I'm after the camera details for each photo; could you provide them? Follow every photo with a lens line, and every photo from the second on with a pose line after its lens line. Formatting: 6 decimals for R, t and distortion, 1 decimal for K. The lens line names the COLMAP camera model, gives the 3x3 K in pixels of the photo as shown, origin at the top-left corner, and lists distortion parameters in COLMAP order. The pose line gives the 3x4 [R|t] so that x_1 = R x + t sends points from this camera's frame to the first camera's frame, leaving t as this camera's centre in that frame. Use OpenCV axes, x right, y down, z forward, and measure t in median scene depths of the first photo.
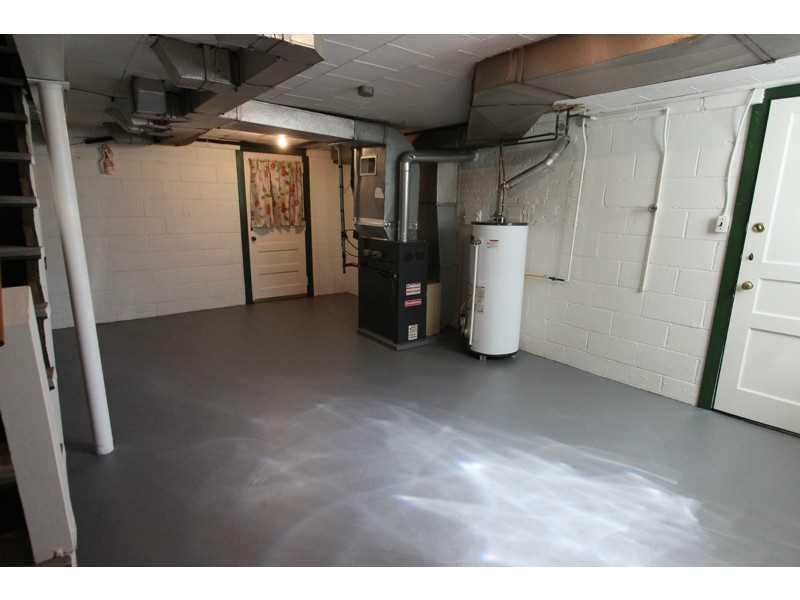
lens RADIAL K [[430.9, 0, 402.1], [0, 430.9, 301.0], [0, 0, 1]] dist [-0.005148, -0.001250]
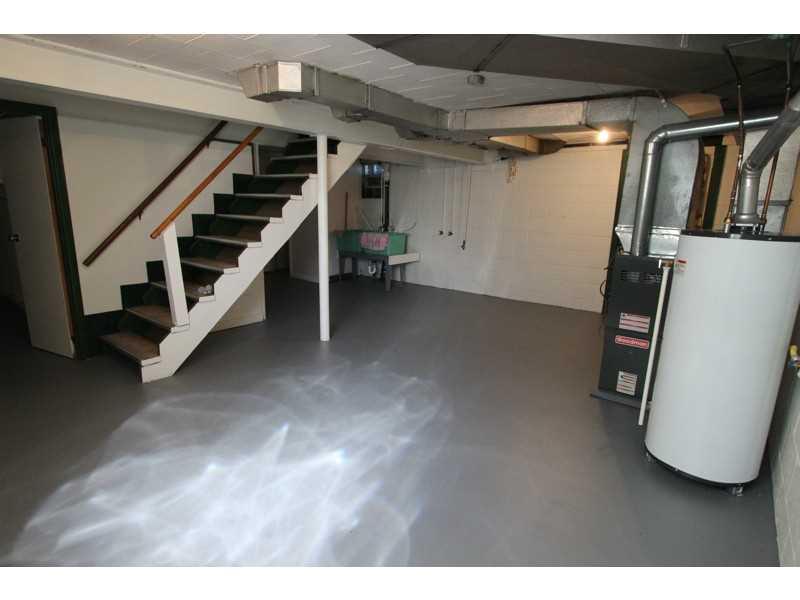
lens RADIAL K [[430.9, 0, 402.1], [0, 430.9, 301.0], [0, 0, 1]] dist [-0.005148, -0.001250]
pose [[0.246458, 0.205339, -0.947151, 0.986474], [-0.230651, 0.961644, 0.148463, -0.131838], [0.941307, 0.181871, 0.284366, 0.738072]]
